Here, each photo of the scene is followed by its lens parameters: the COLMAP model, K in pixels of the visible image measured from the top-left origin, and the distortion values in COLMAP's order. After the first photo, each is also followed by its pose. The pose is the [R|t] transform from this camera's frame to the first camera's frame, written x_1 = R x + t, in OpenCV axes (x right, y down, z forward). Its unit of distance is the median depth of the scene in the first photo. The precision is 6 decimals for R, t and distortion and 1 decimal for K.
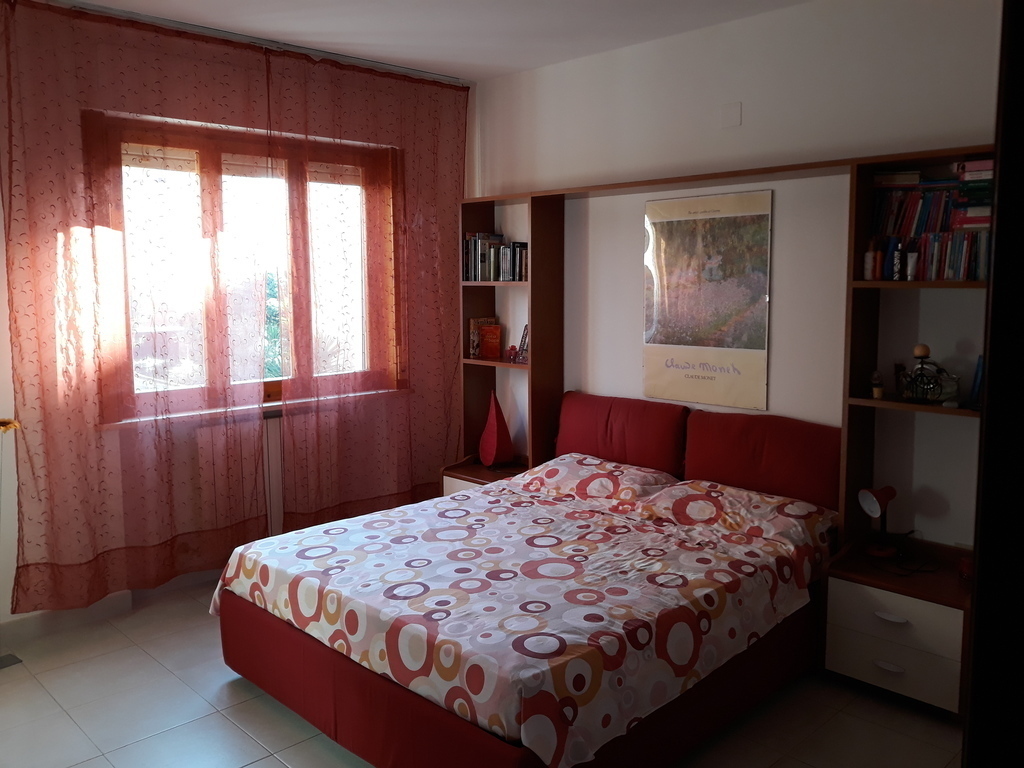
lens RADIAL K [[846.1, 0, 540.4], [0, 846.1, 378.7], [0, 0, 1]] dist [0.015622, -0.103482]
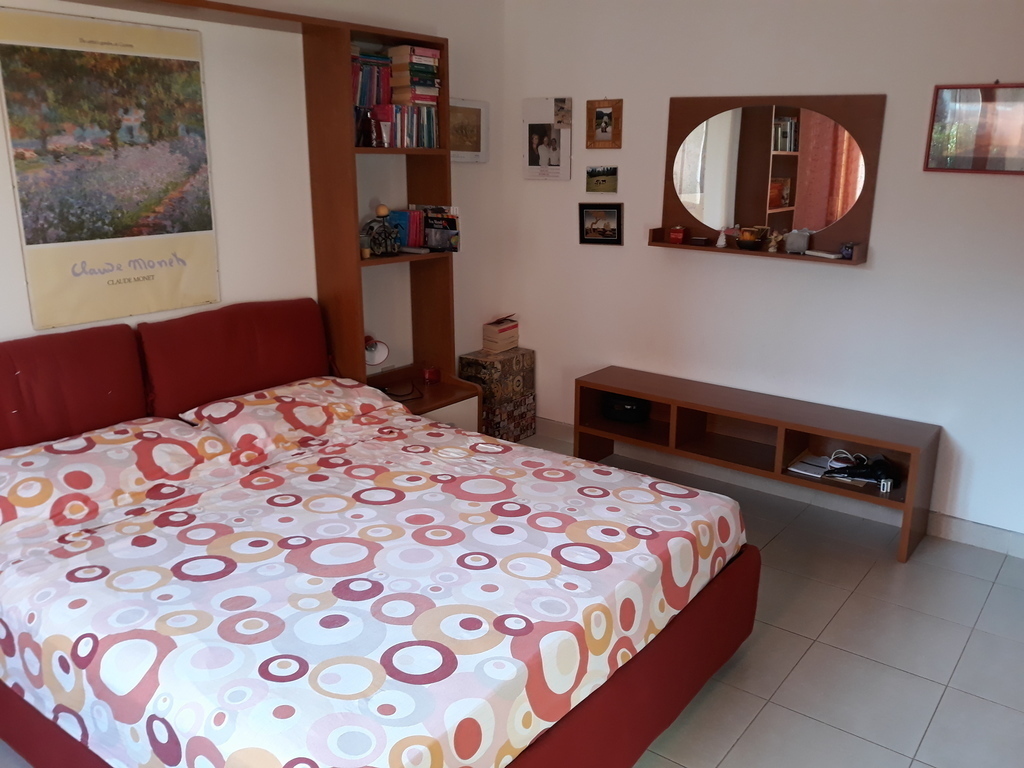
lens RADIAL K [[853.9, 0, 541.7], [0, 853.9, 353.2], [0, 0, 1]] dist [0.008639, 0.004781]
pose [[-0.146285, -0.230662, 0.961975, -0.689850], [0.104926, 0.963333, 0.246943, -0.100901], [-0.983662, 0.137061, -0.116718, 0.878832]]
